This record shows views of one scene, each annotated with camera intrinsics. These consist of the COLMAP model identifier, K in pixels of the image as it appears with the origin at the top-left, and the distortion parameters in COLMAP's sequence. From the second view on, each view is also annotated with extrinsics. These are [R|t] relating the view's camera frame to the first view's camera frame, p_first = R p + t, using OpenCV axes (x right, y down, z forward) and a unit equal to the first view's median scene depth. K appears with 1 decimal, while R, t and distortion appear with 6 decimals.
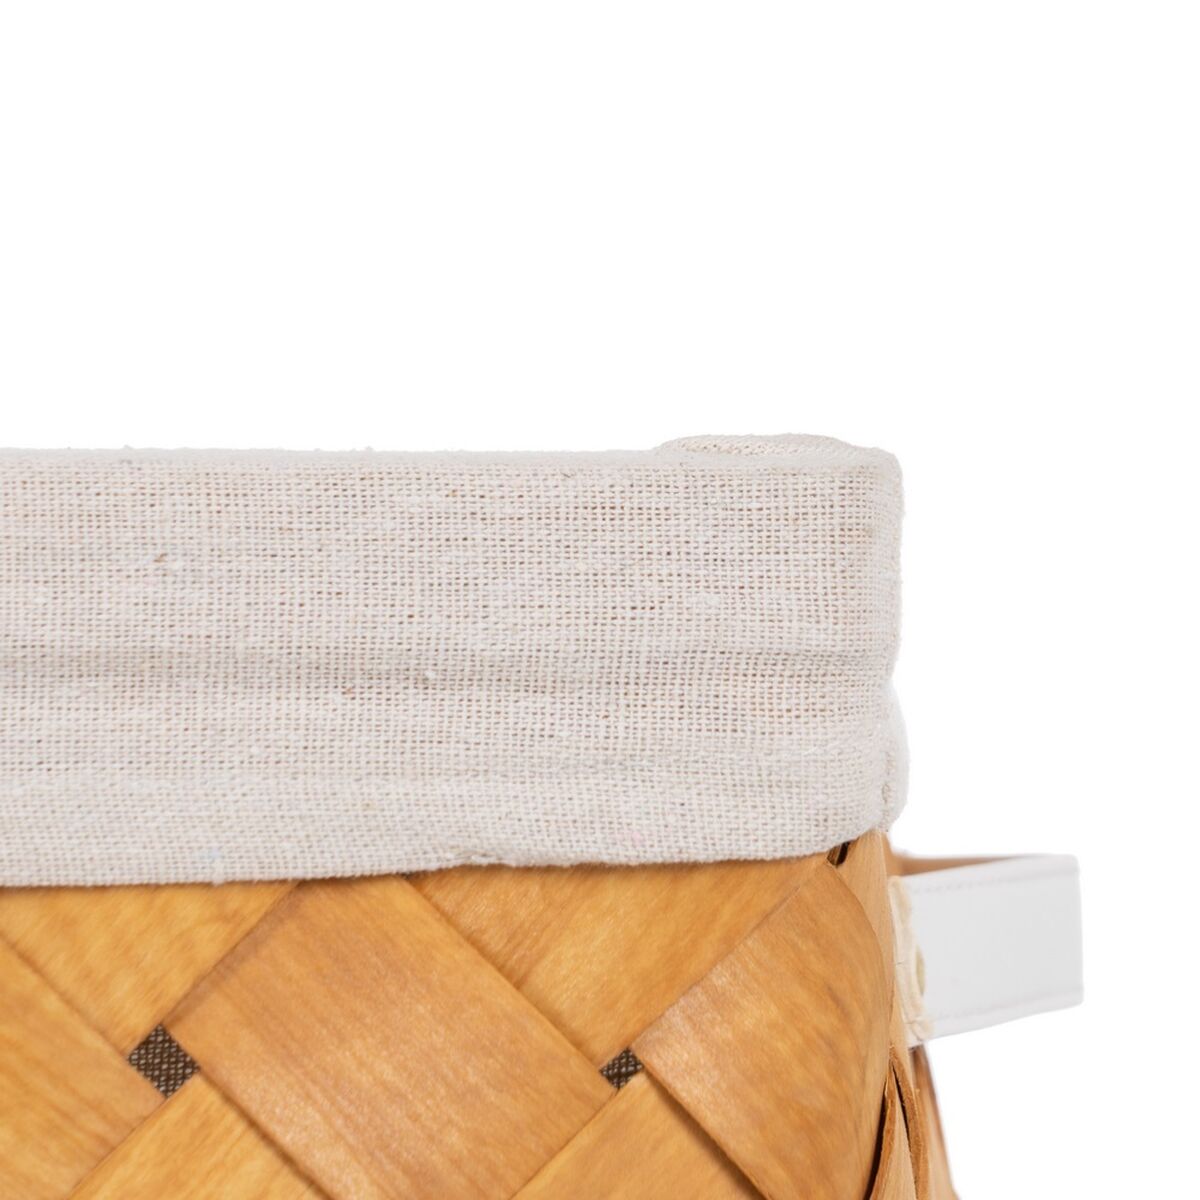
lens RADIAL K [[6272.0, 0, 600.0], [0, 6272.0, 600.0], [0, 0, 1]] dist [0.241803, -10.492763]
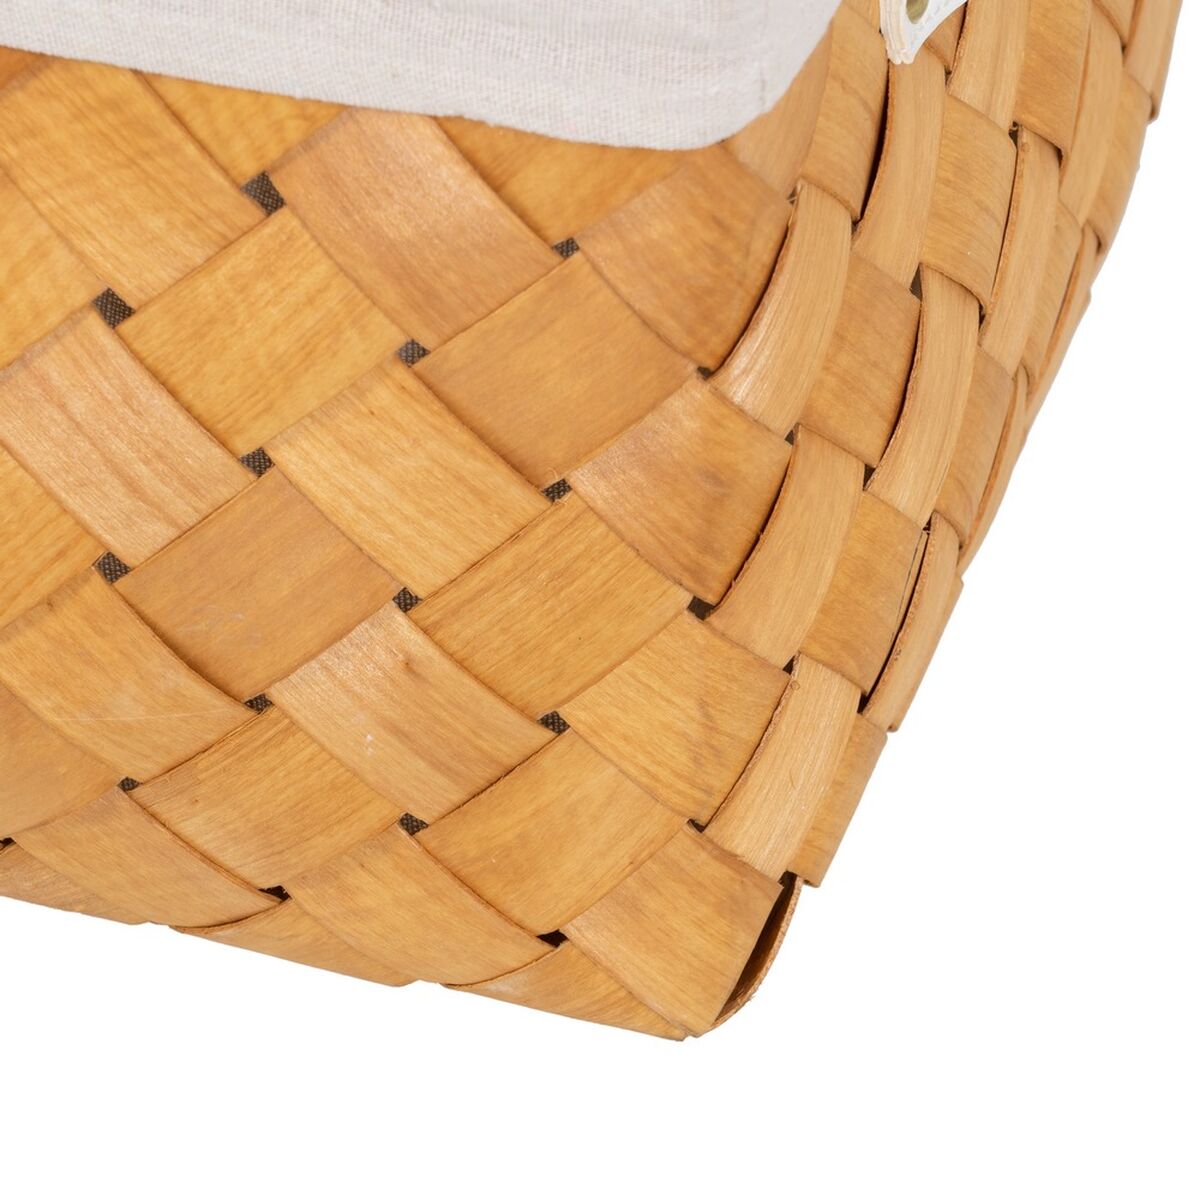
lens RADIAL K [[6272.0, 0, 600.0], [0, 6272.0, 600.0], [0, 0, 1]] dist [0.241803, -10.492763]
pose [[0.954151, 0.197649, -0.224791, 0.354598], [-0.017592, 0.786722, 0.617057, -0.760359], [0.298808, -0.584811, 0.754128, -0.141301]]
